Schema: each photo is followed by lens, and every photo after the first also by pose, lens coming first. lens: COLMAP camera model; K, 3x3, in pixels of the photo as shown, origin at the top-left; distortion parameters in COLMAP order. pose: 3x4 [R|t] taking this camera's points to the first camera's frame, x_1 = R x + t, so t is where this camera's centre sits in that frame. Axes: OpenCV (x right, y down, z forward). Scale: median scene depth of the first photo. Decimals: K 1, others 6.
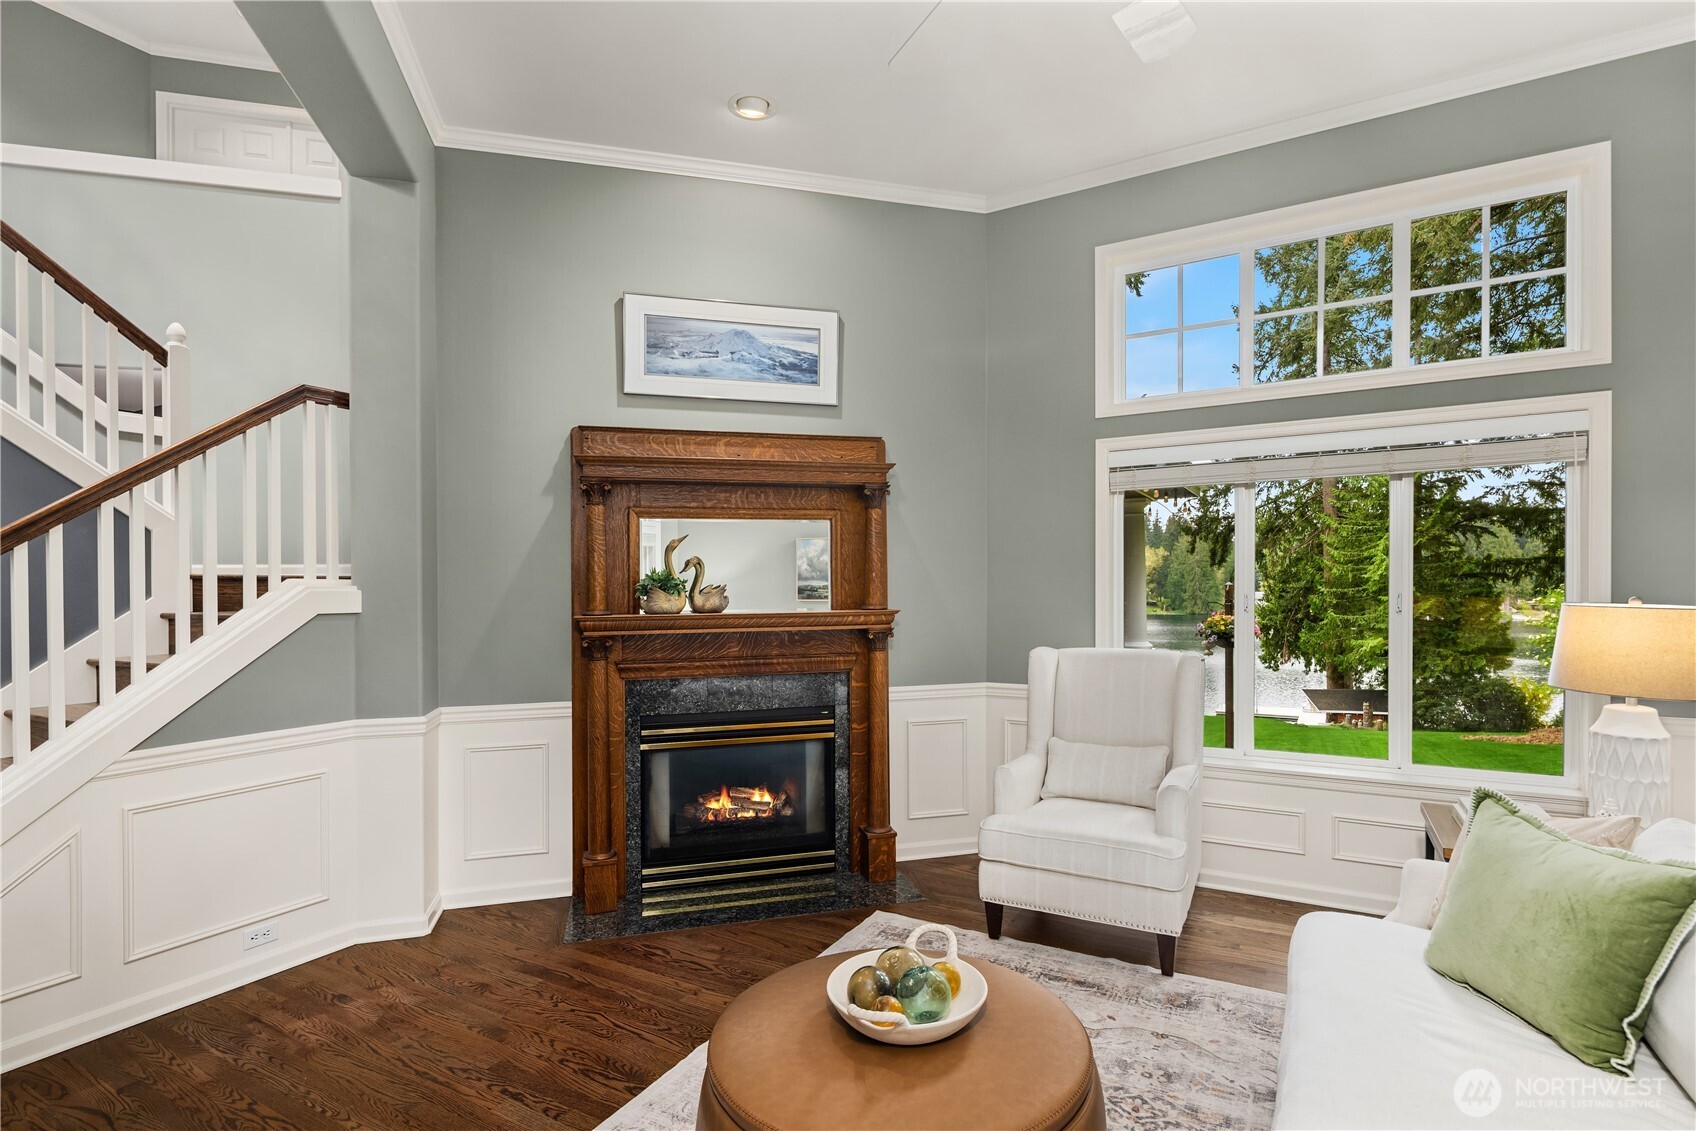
lens RADIAL K [[810.5, 0, 843.5], [0, 810.5, 600.0], [0, 0, 1]] dist [0.001915, 0.000229]
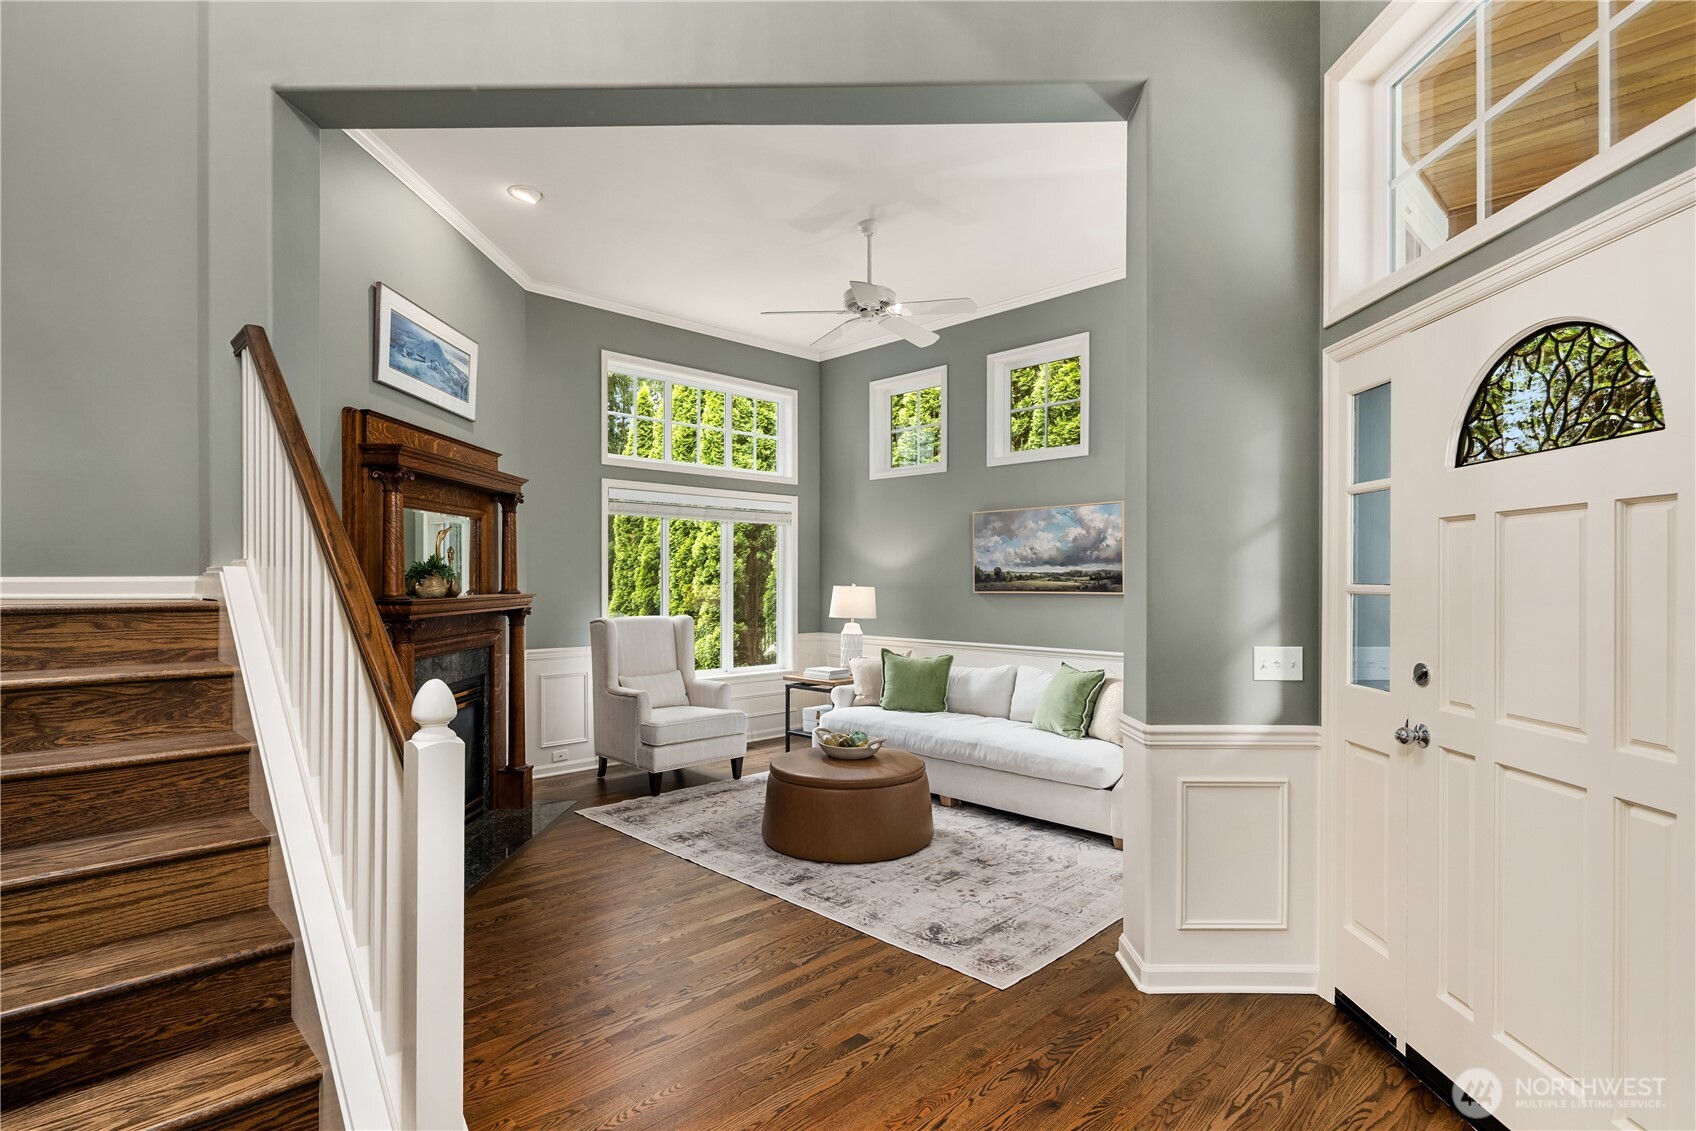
lens RADIAL K [[824.4, 0, 848.8], [0, 824.4, 579.1], [0, 0, 1]] dist [-0.000879, -0.000146]
pose [[0.284490, 0.008711, 0.958640, -1.082904], [0.005716, 0.999926, -0.010783, 0.007225], [-0.958662, 0.008547, 0.284419, 0.142246]]
